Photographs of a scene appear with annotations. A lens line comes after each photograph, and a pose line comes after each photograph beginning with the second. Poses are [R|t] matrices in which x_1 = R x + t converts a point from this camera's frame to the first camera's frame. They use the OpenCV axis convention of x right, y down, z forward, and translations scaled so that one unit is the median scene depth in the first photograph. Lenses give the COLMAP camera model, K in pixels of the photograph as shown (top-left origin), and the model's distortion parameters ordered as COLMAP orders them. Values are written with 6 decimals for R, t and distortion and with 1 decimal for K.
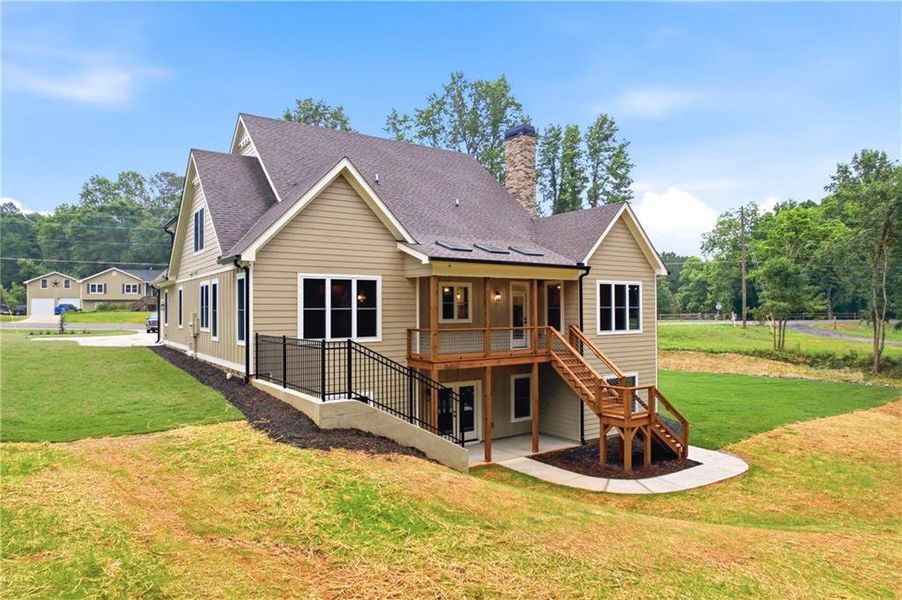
lens RADIAL K [[562.5, 0, 451.0], [0, 562.5, 300.0], [0, 0, 1]] dist [-0.030750, 0.001801]
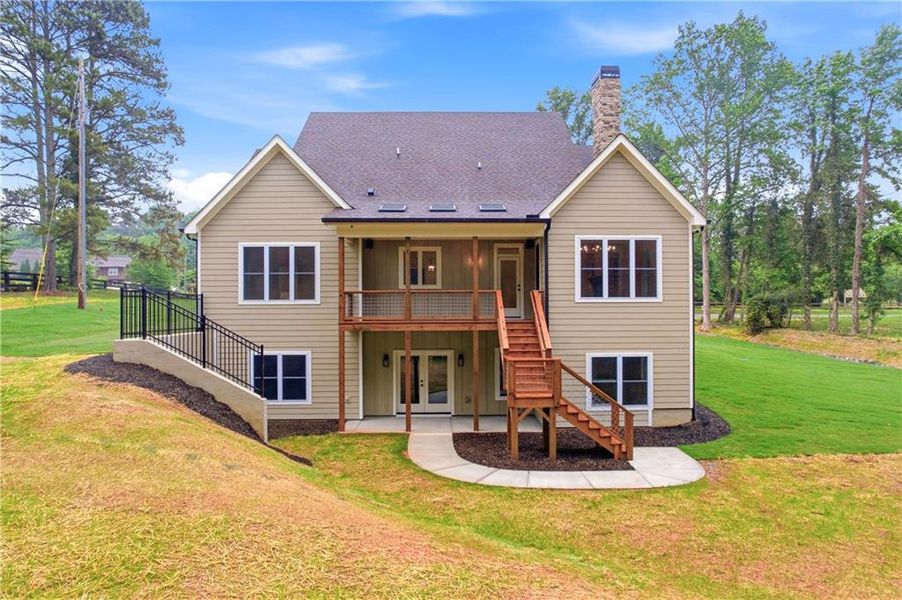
lens RADIAL K [[562.5, 0, 451.0], [0, 562.5, 300.0], [0, 0, 1]] dist [-0.030750, 0.001801]
pose [[0.837835, -0.005043, -0.545900, 0.640236], [0.010152, 0.999928, 0.006344, 0.059961], [0.545829, -0.010857, 0.837826, 0.242556]]
